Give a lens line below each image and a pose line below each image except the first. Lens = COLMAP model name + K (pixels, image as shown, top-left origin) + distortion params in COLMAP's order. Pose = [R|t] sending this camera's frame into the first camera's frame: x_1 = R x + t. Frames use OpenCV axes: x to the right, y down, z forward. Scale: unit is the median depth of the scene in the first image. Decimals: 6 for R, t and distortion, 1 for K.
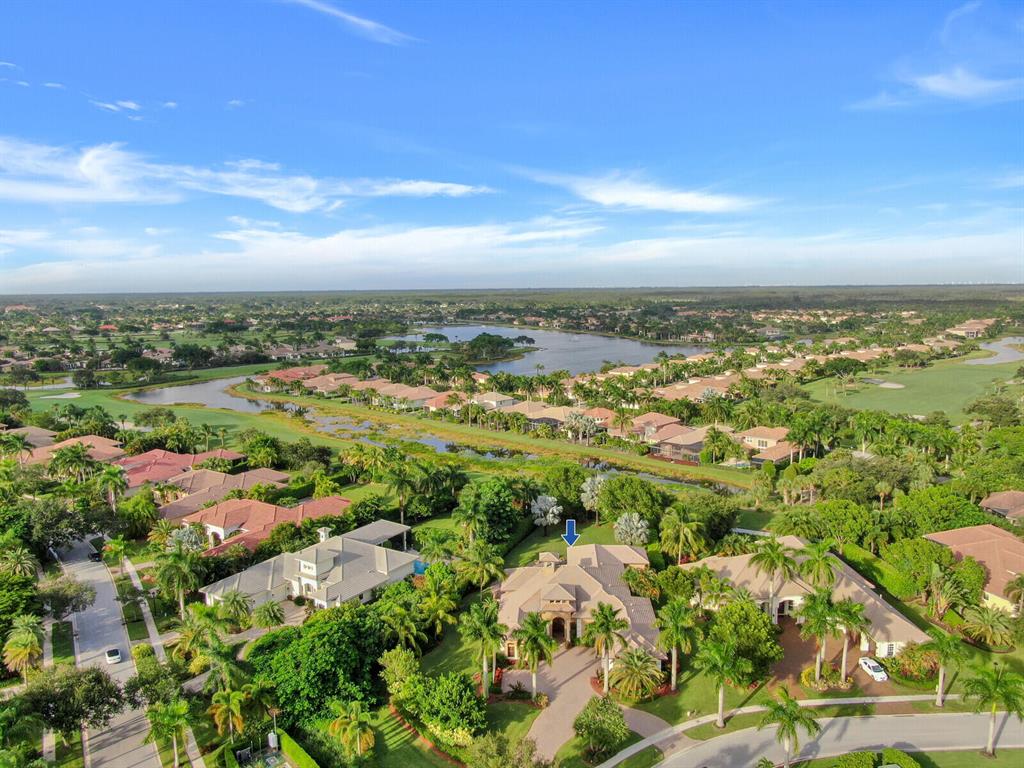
lens RADIAL K [[779.4, 0, 512.0], [0, 779.4, 384.0], [0, 0, 1]] dist [-0.004301, -0.001954]
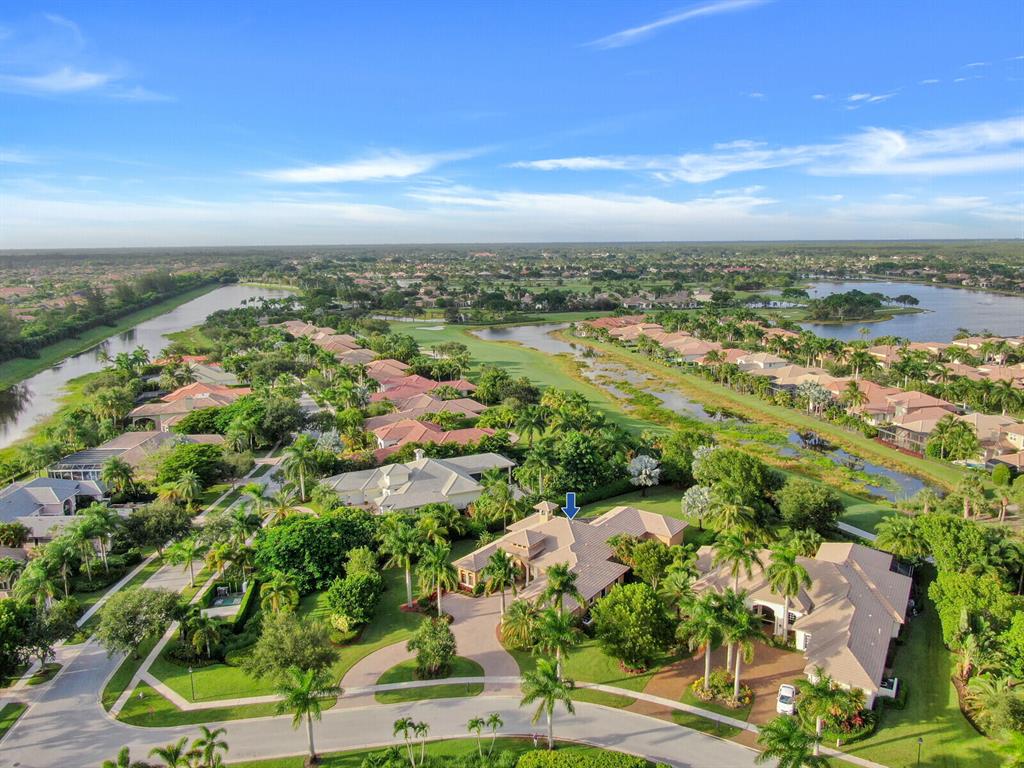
lens RADIAL K [[779.4, 0, 512.0], [0, 779.4, 384.0], [0, 0, 1]] dist [-0.004301, -0.001954]
pose [[0.826385, 0.104524, -0.553320, 0.283184], [-0.069023, 0.994014, 0.084687, -0.012558], [0.558860, -0.031792, 0.828653, 0.058815]]
